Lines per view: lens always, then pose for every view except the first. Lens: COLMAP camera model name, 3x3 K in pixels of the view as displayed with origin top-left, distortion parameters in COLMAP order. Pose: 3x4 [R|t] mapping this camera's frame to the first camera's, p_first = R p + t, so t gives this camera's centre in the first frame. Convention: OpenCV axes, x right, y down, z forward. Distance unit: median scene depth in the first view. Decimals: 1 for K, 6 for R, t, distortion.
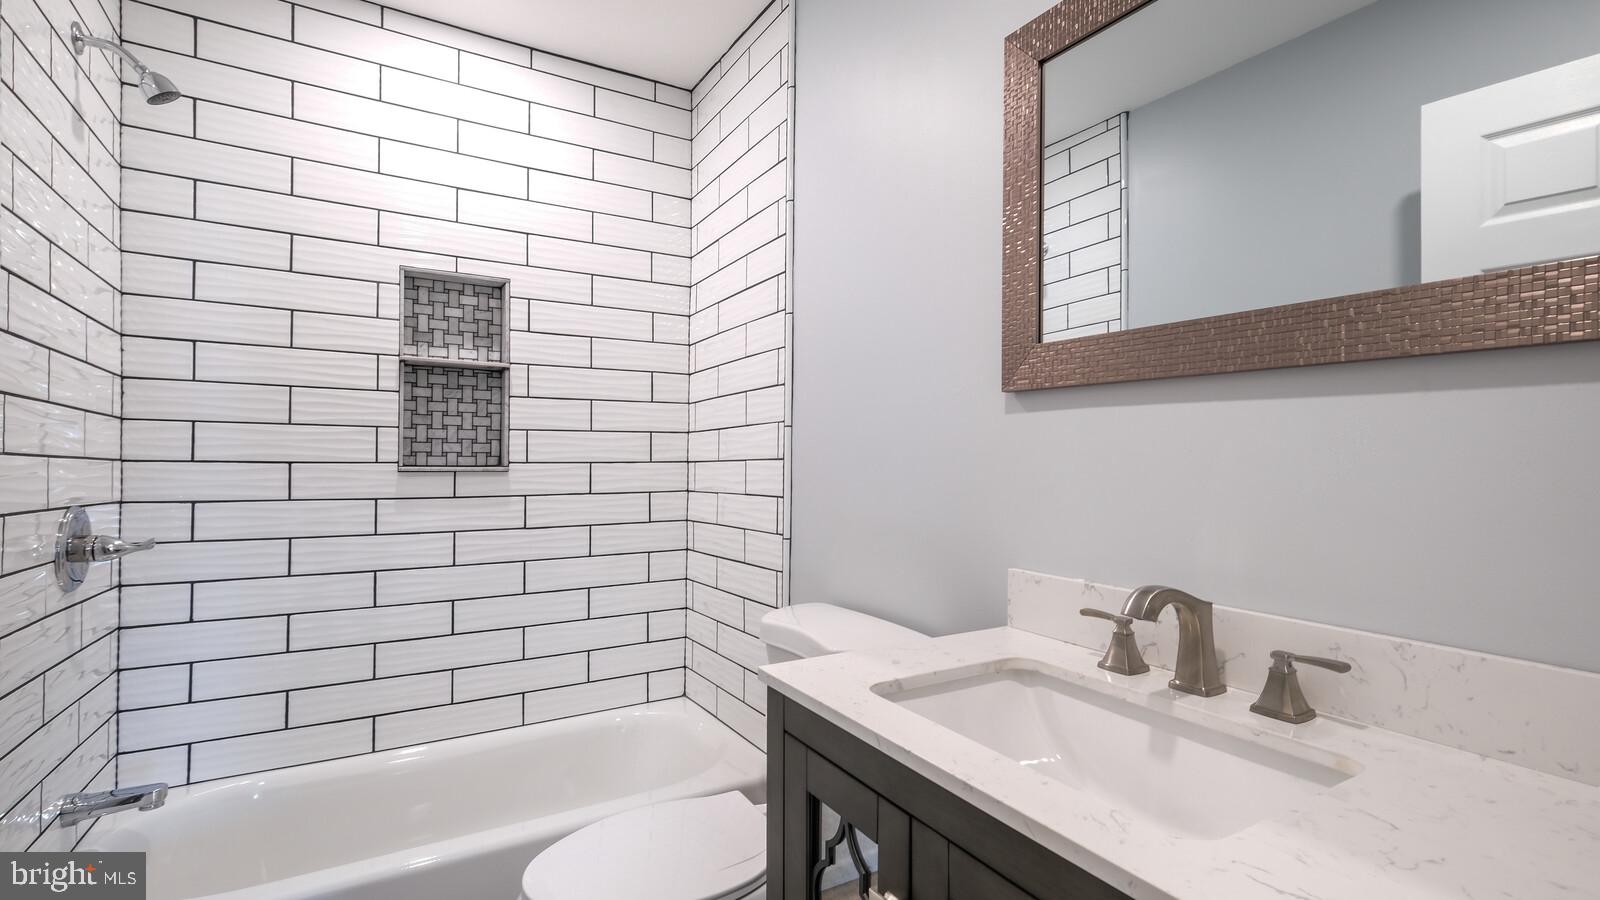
lens RADIAL K [[740.3, 0, 807.7], [0, 740.3, 453.6], [0, 0, 1]] dist [0.008299, -0.001672]
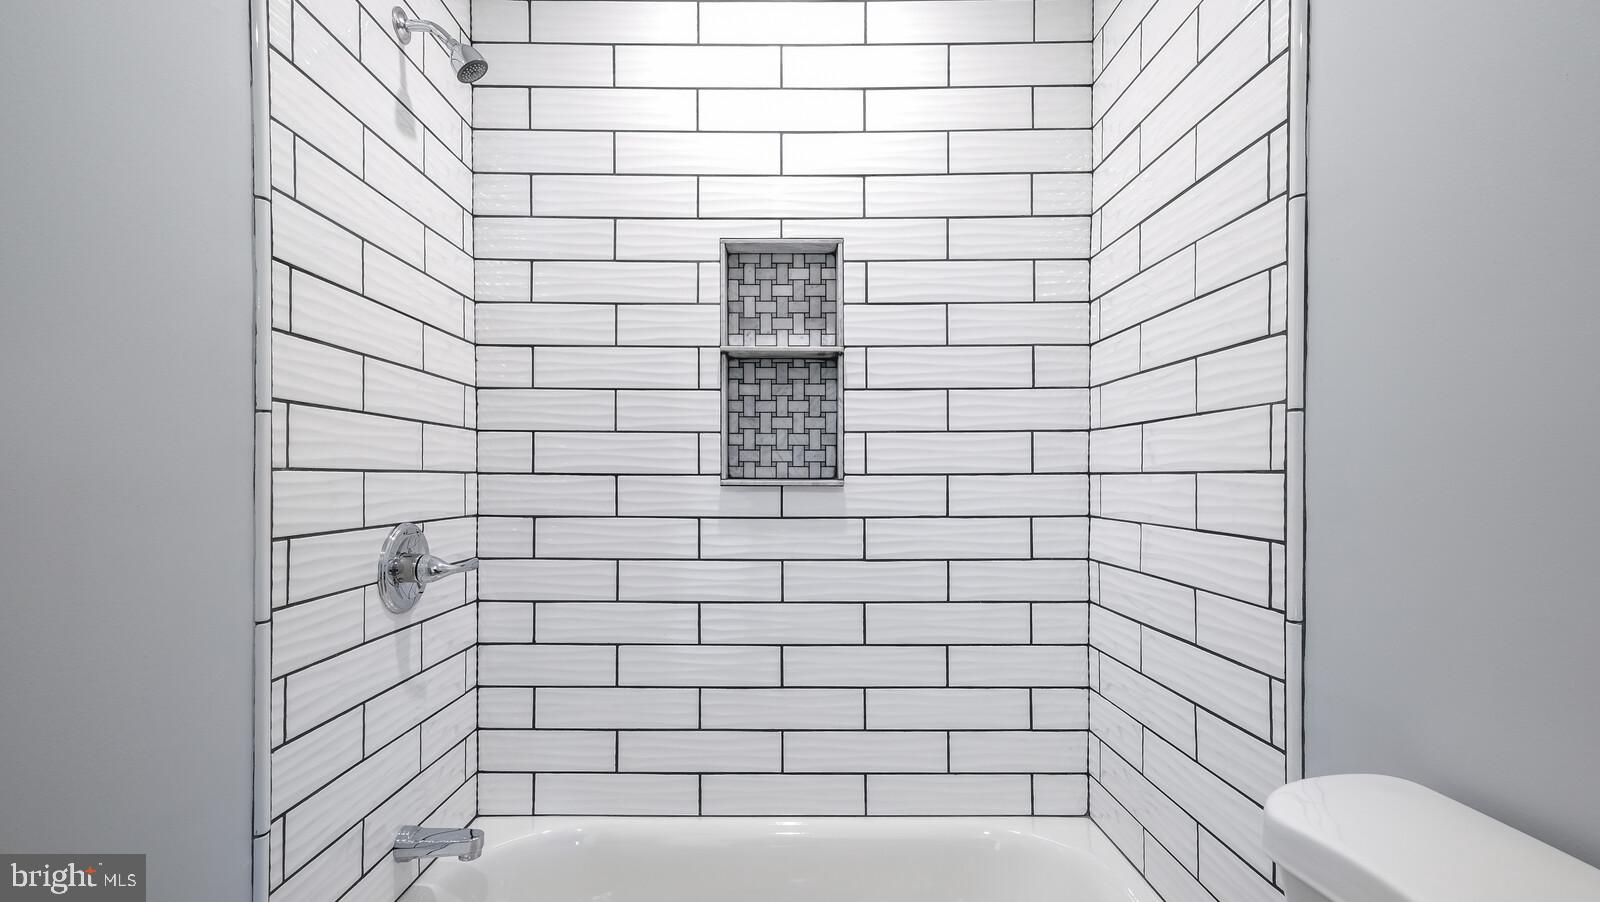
lens RADIAL K [[730.7, 0, 793.5], [0, 730.7, 457.4], [0, 0, 1]] dist [0.014893, -0.000879]
pose [[0.861830, -0.009176, -0.507114, -0.068398], [0.007903, 0.999958, -0.004662, -0.003196], [0.507136, 0.000010, 0.861866, 0.354482]]
